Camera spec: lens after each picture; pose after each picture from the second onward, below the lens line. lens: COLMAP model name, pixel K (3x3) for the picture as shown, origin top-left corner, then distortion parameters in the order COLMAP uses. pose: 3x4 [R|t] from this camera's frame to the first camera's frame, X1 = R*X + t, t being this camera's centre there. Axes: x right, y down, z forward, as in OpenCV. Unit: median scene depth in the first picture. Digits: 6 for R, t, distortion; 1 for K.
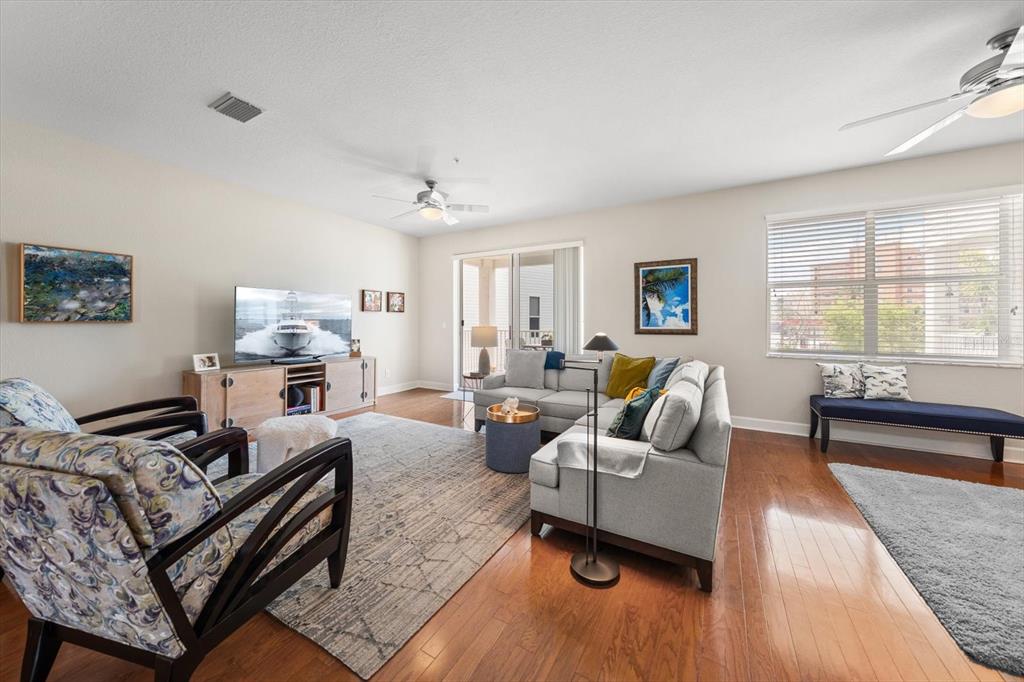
lens RADIAL K [[366.6, 0, 510.7], [0, 366.6, 322.1], [0, 0, 1]] dist [0.000613, 0.000437]
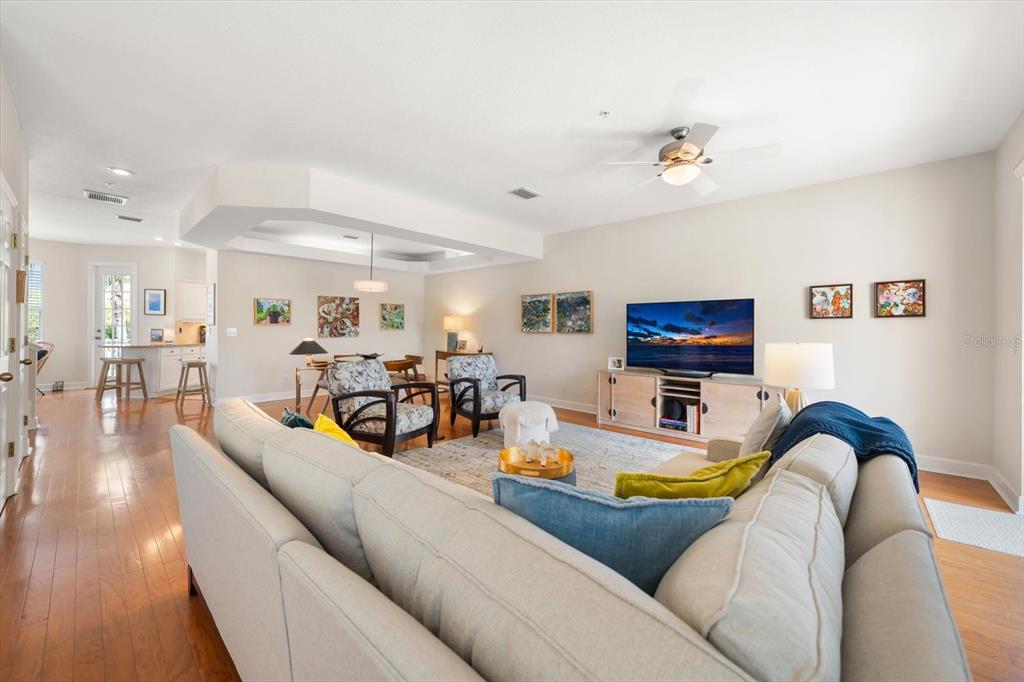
lens RADIAL K [[391.3, 0, 508.0], [0, 391.3, 334.8], [0, 0, 1]] dist [-0.001884, 0.000341]
pose [[-0.219497, 0.001480, -0.975612, 0.695630], [-0.010167, 0.999941, 0.003804, 0.004905], [0.975560, 0.010754, -0.219469, 1.033580]]
